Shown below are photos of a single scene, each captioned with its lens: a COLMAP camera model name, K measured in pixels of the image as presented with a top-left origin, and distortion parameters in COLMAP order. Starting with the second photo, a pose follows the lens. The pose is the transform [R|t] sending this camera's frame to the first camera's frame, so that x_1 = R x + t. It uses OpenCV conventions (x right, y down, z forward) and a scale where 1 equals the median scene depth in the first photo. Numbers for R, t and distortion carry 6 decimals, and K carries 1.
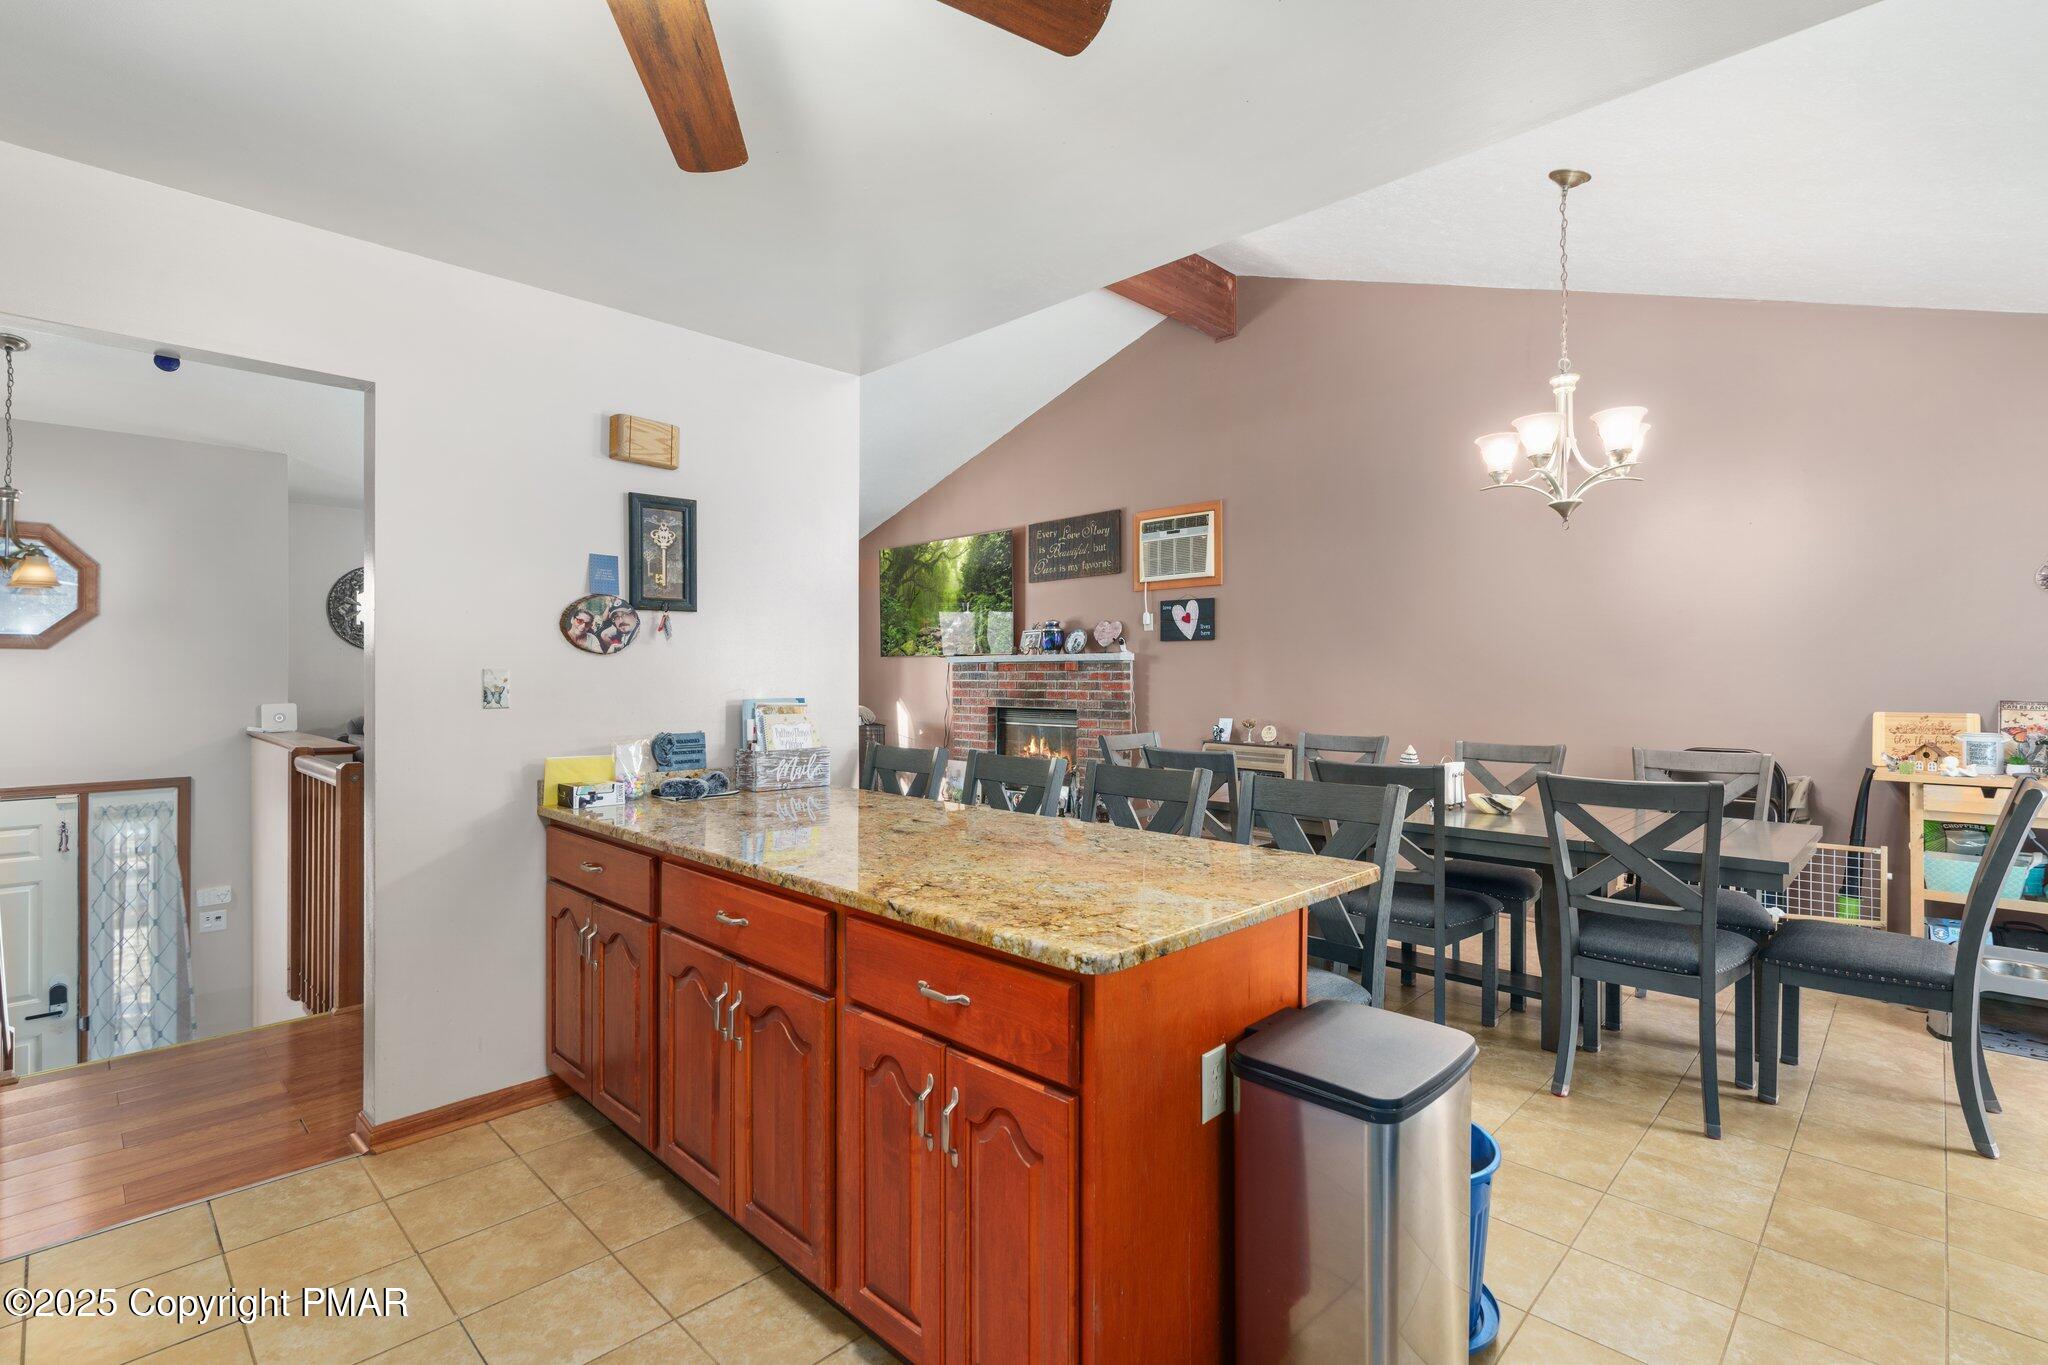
lens RADIAL K [[954.2, 0, 1014.7], [0, 954.2, 674.9], [0, 0, 1]] dist [-0.000900, 0.000478]
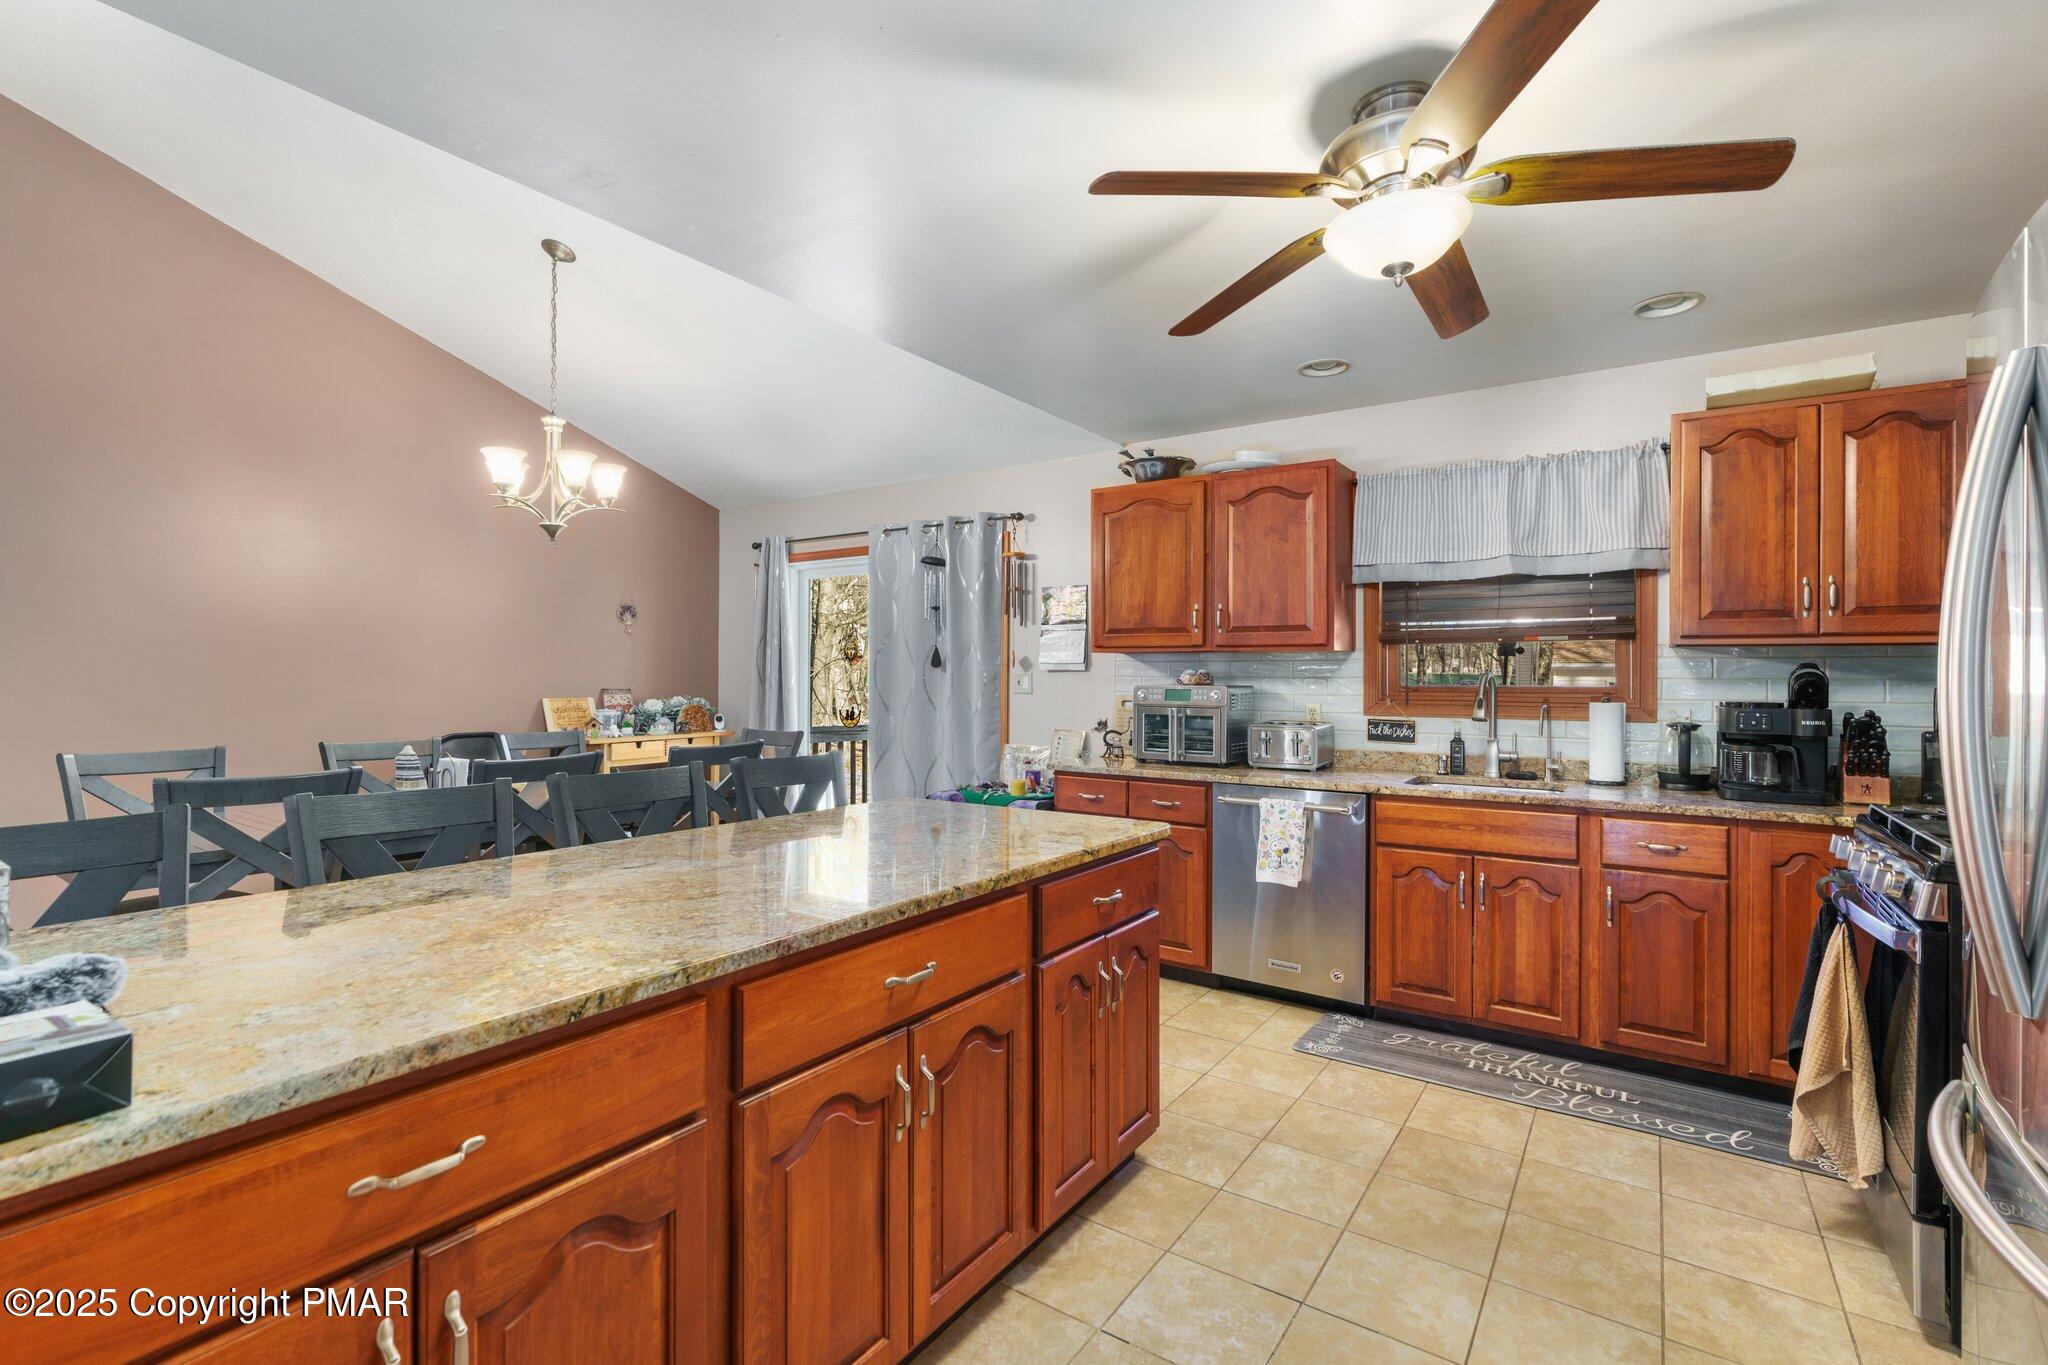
lens RADIAL K [[916.5, 0, 1020.9], [0, 916.5, 669.7], [0, 0, 1]] dist [-0.007815, 0.003930]
pose [[-0.171973, 0.006873, 0.985078, -0.339156], [-0.005739, 0.999952, -0.007978, 0.001850], [-0.985085, -0.007026, -0.171925, 0.331763]]
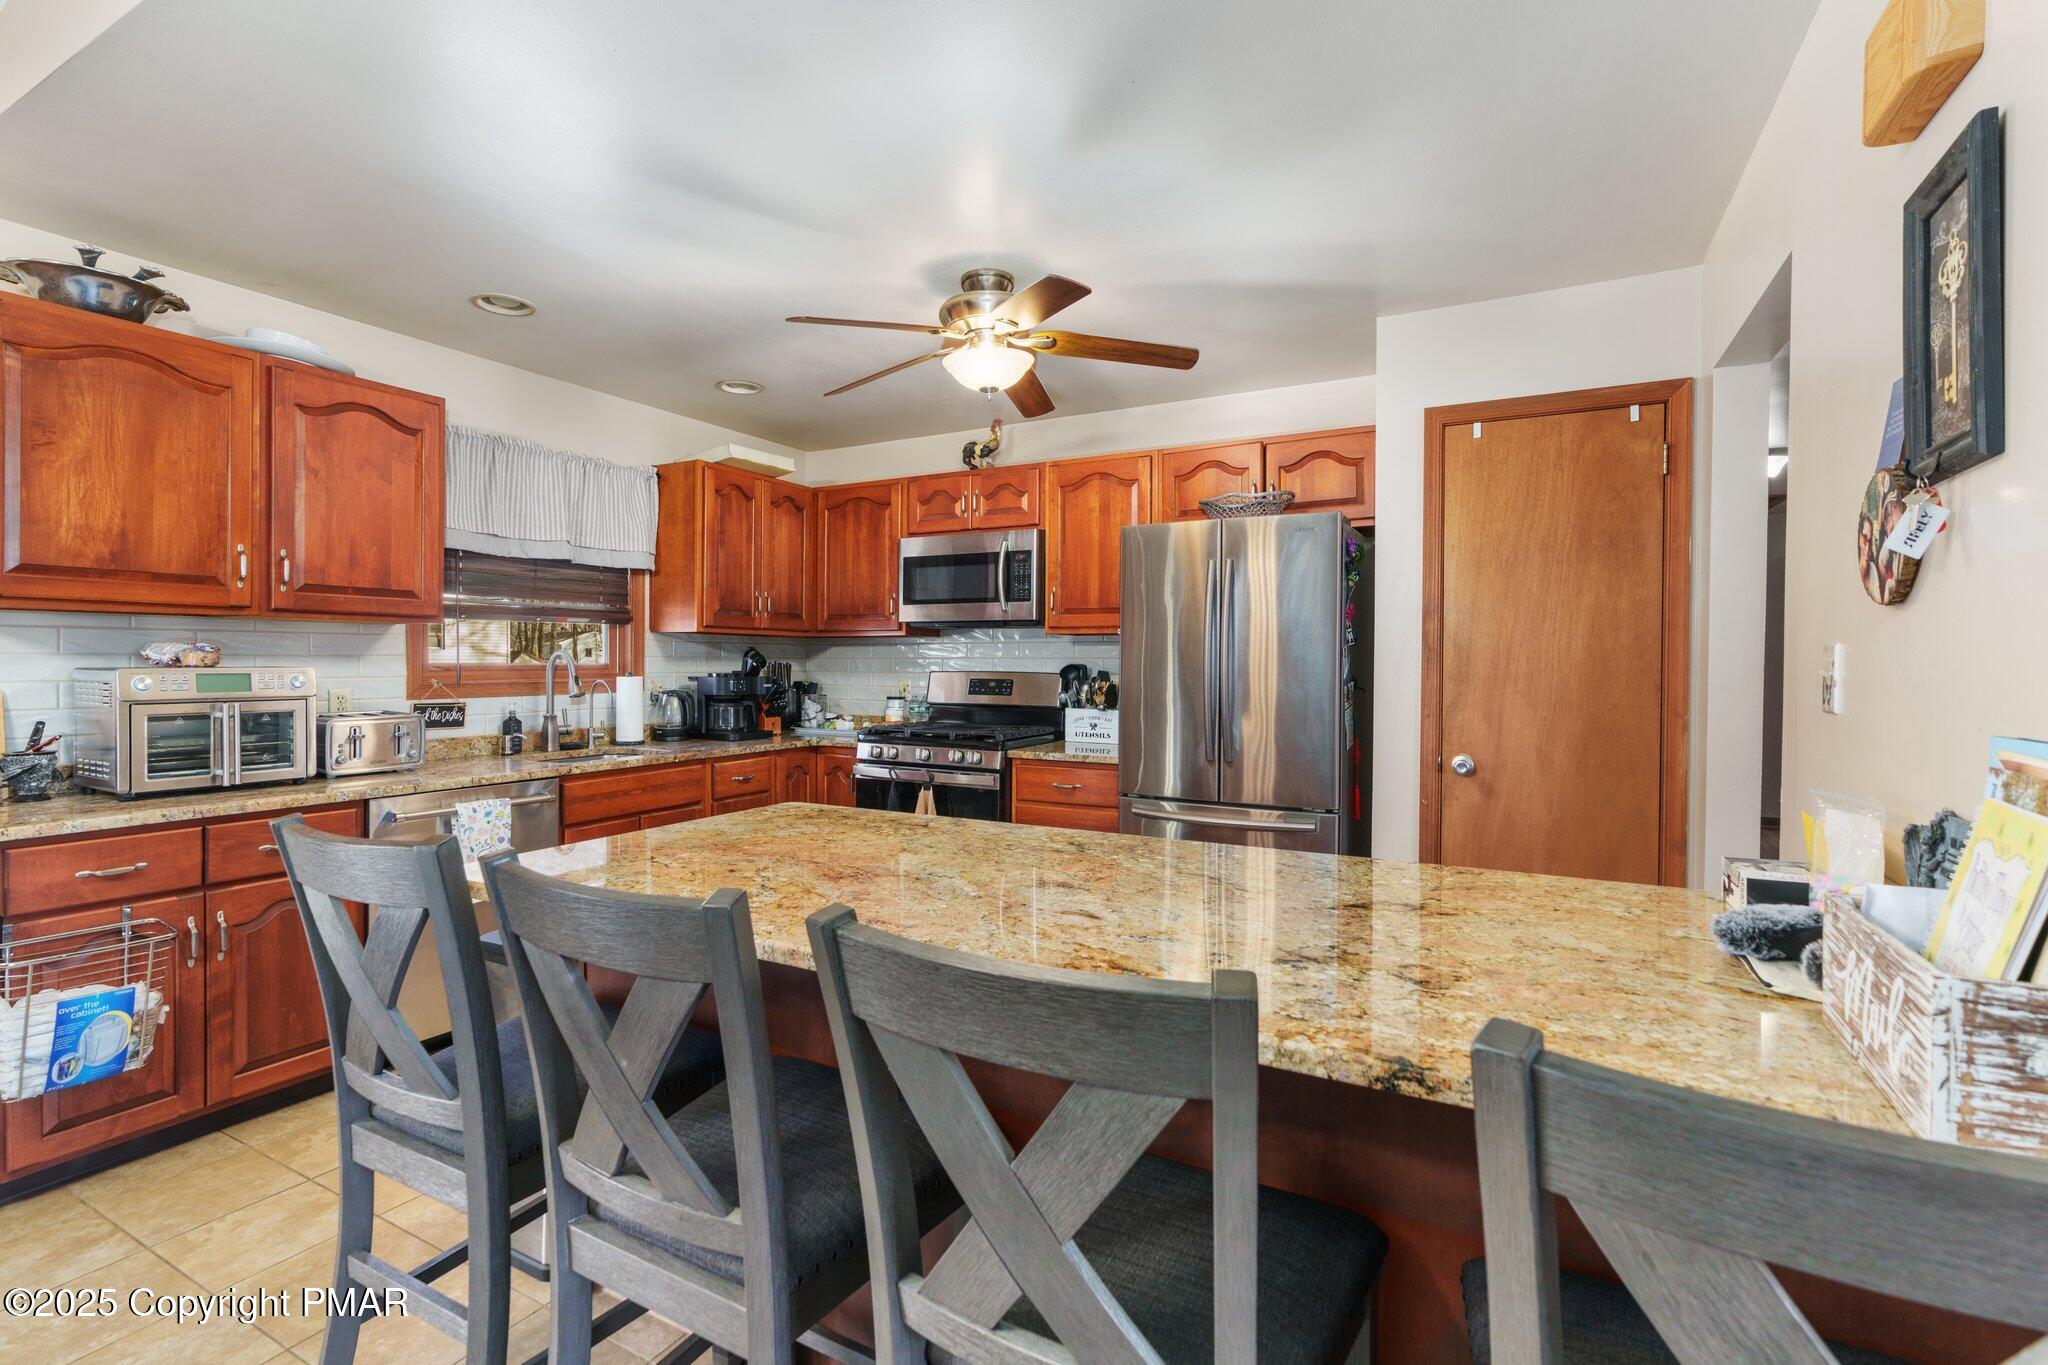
lens RADIAL K [[928.1, 0, 1023.9], [0, 928.1, 668.2], [0, 0, 1]] dist [-0.016412, 0.007364]
pose [[-0.960665, -0.001951, -0.277704, 0.028203], [-0.004205, 0.999963, 0.007518, 0.002605], [0.277679, 0.008390, -0.960637, 0.598892]]
